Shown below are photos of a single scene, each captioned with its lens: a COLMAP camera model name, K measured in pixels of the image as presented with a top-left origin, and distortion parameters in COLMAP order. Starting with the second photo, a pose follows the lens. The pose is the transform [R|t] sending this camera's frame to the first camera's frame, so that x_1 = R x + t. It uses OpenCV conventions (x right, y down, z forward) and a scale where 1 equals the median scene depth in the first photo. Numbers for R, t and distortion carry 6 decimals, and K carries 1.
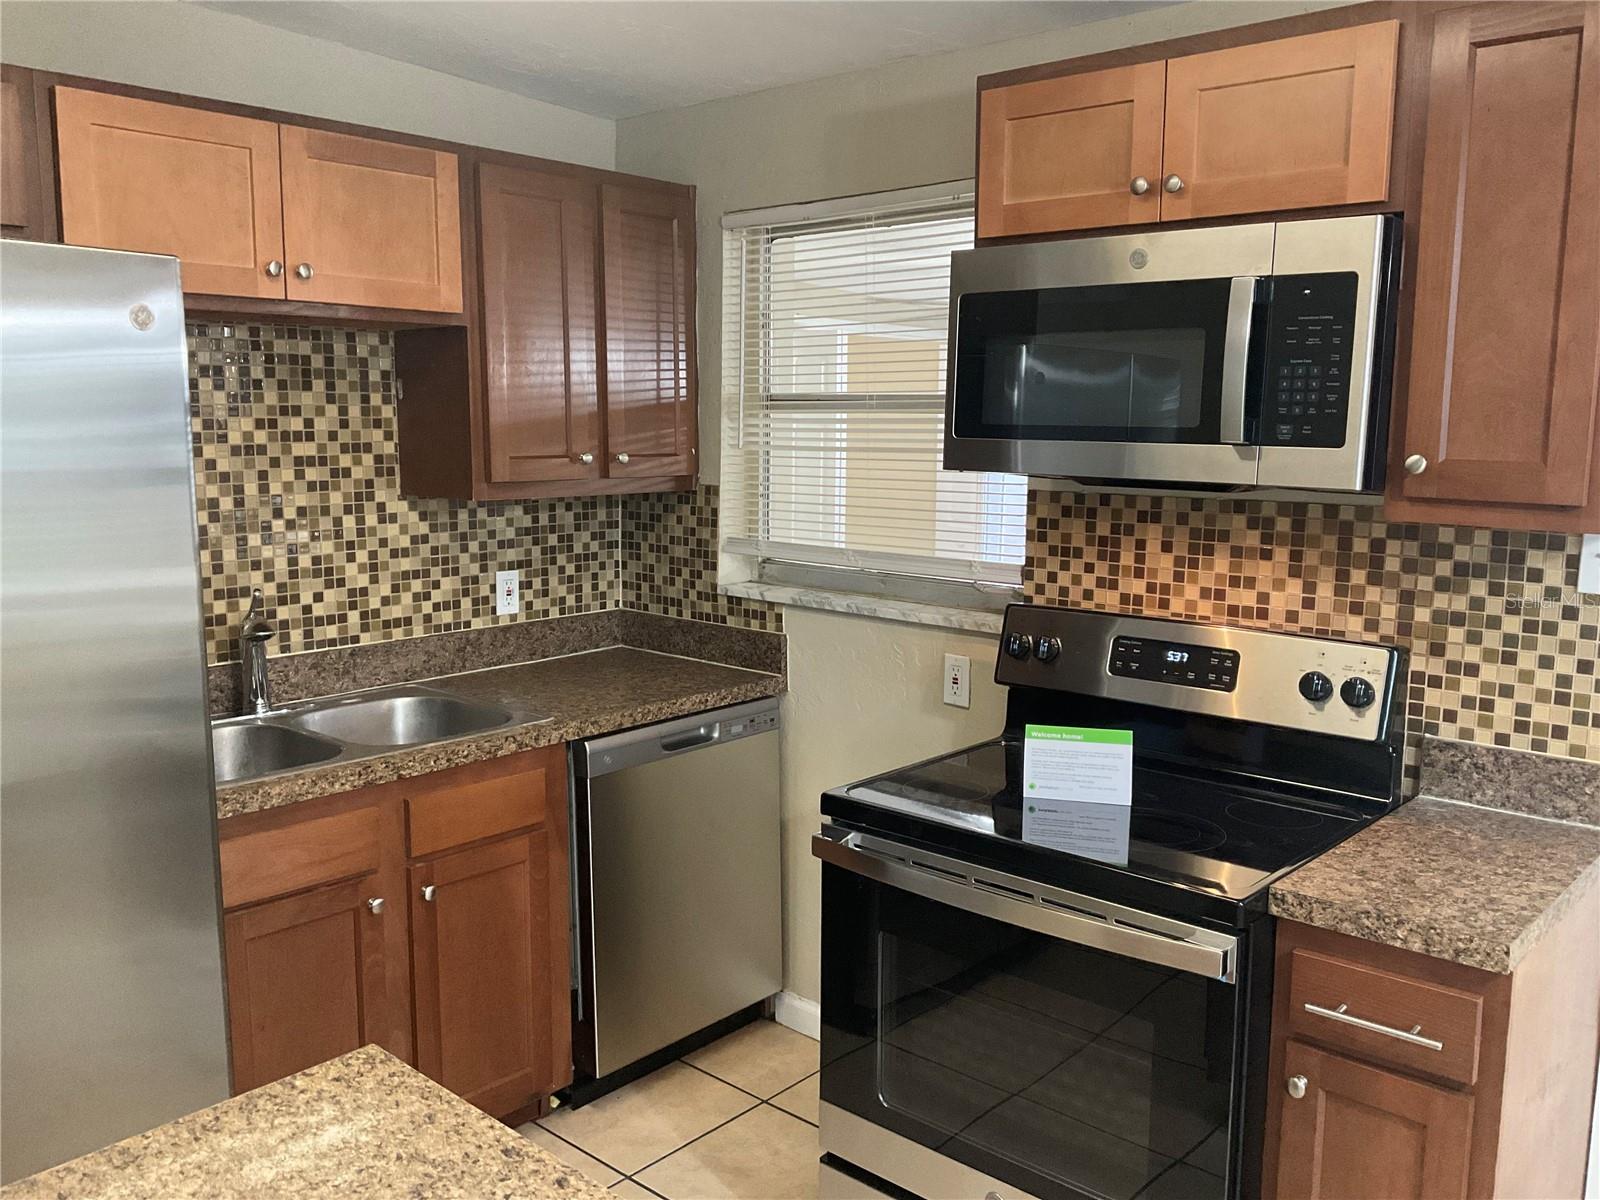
lens RADIAL K [[1333.9, 0, 805.6], [0, 1333.9, 593.6], [0, 0, 1]] dist [0.078131, -0.138498]
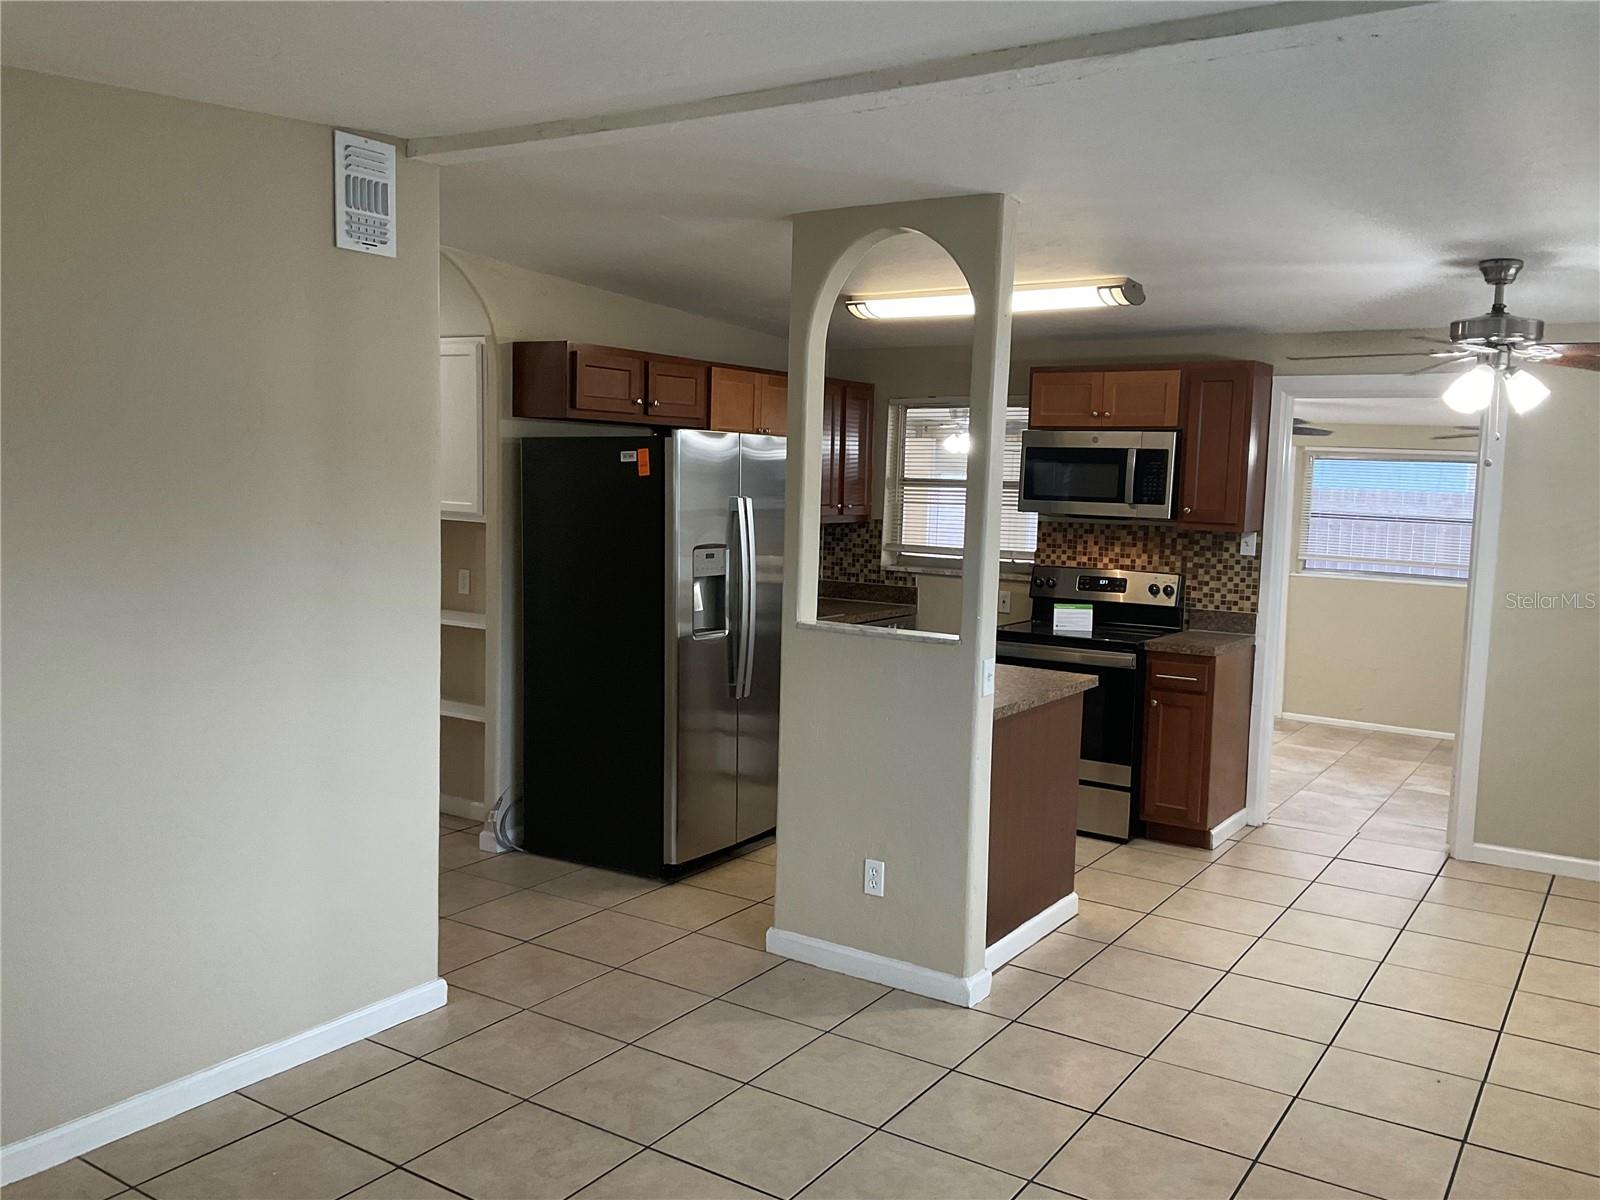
lens RADIAL K [[1333.9, 0, 784.8], [0, 1333.9, 595.5], [0, 0, 1]] dist [0.078131, -0.138498]
pose [[0.991360, 0.004525, 0.131089, -0.715241], [0.000839, 0.999166, -0.040833, 0.184827], [-0.131164, 0.040590, 0.990529, -1.589716]]
